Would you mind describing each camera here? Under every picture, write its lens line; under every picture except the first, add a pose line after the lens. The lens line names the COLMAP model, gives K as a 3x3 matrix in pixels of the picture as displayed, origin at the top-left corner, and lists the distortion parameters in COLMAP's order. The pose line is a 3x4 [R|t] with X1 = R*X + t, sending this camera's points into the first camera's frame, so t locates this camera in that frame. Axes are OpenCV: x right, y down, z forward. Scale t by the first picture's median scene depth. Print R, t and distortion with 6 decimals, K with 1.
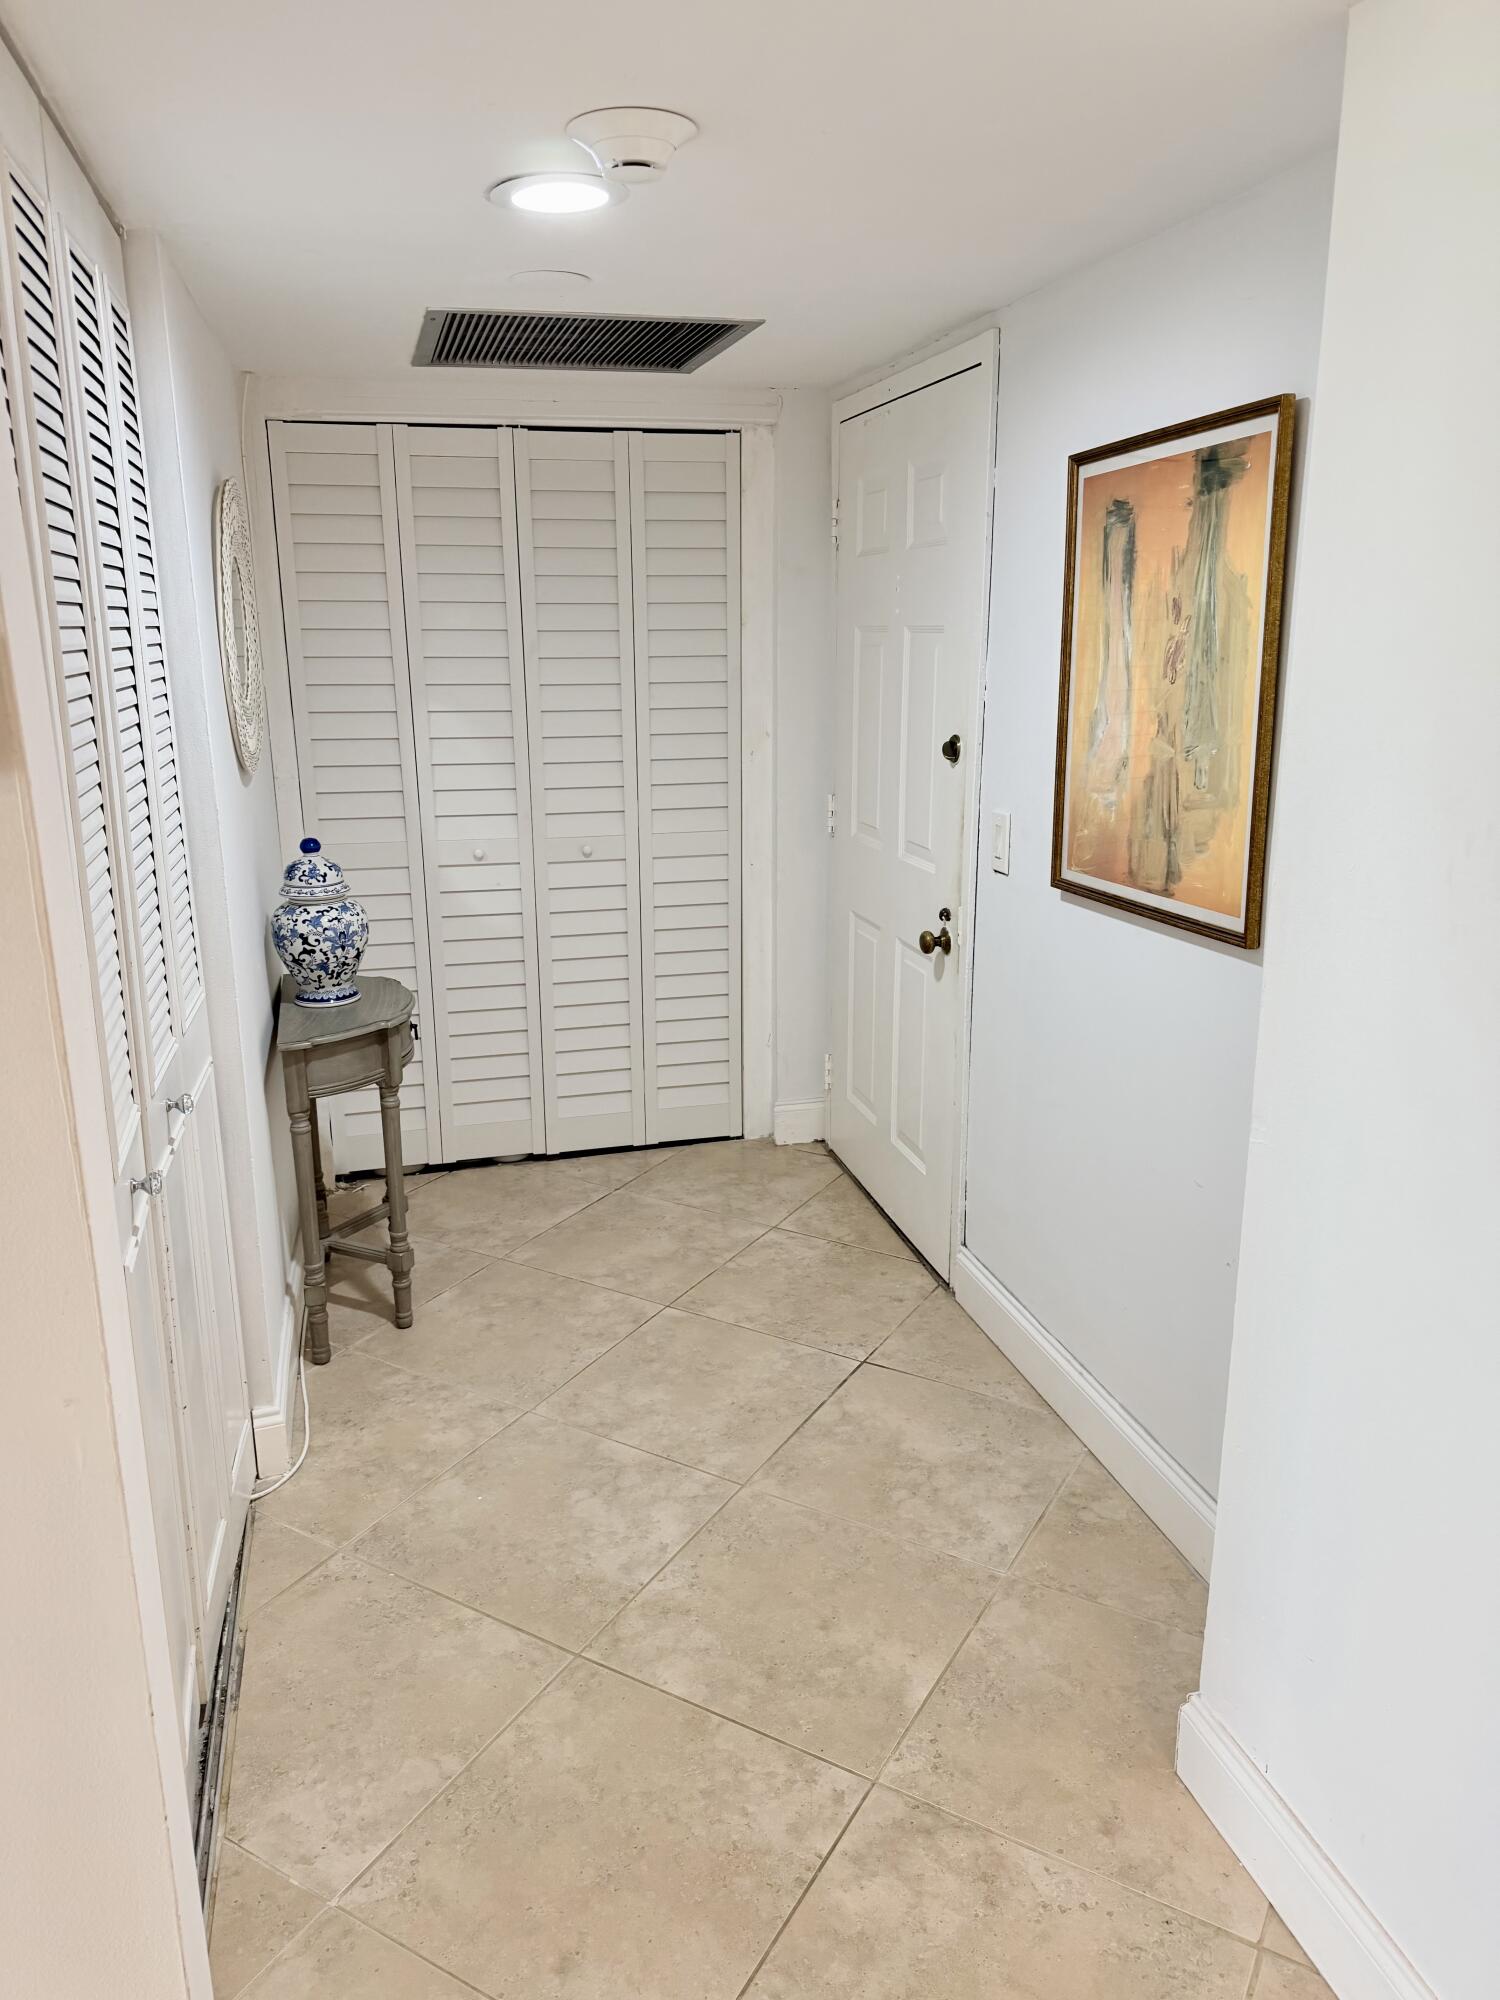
lens RADIAL K [[1425.5, 0, 753.8], [0, 1425.5, 996.7], [0, 0, 1]] dist [0.028681, -0.025731]
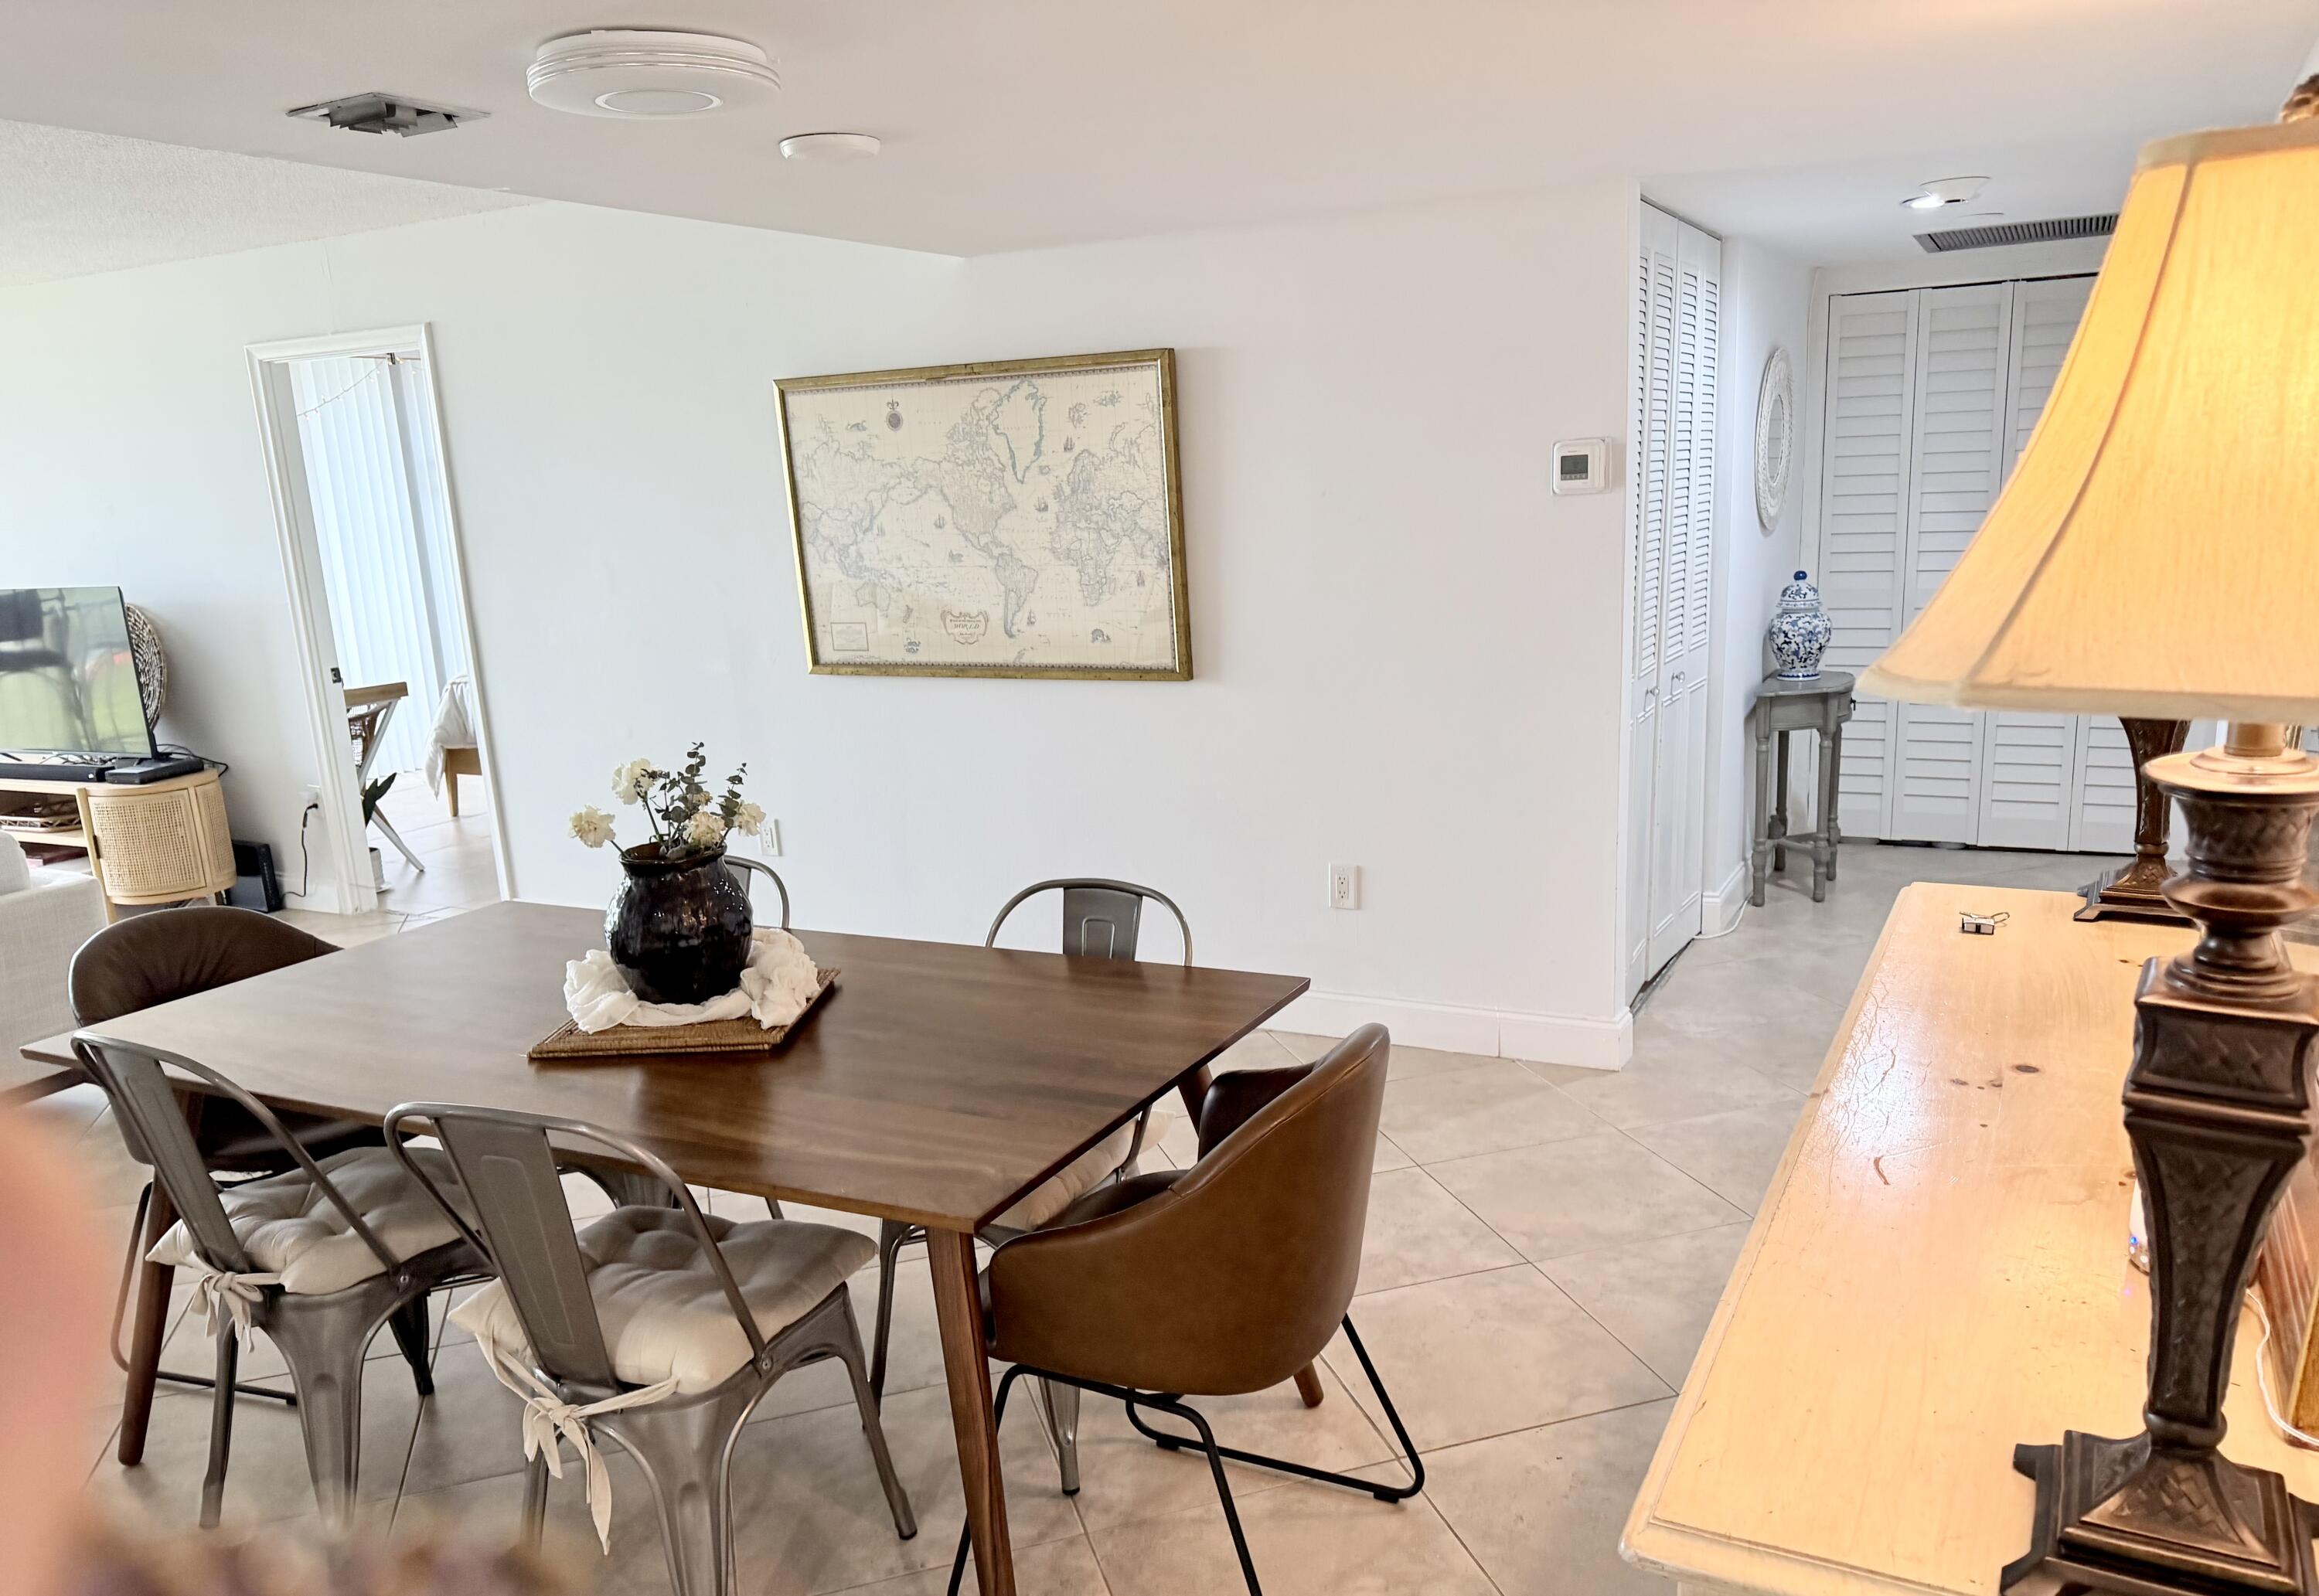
lens RADIAL K [[1682.0, 0, 1164.7], [0, 1682.0, 804.8], [0, 0, 1]] dist [0.000135, -0.000129]
pose [[0.729187, 0.116885, -0.674258, 0.446116], [-0.141971, 0.989707, 0.018032, 0.205010], [0.669425, 0.082577, 0.738276, -0.786149]]
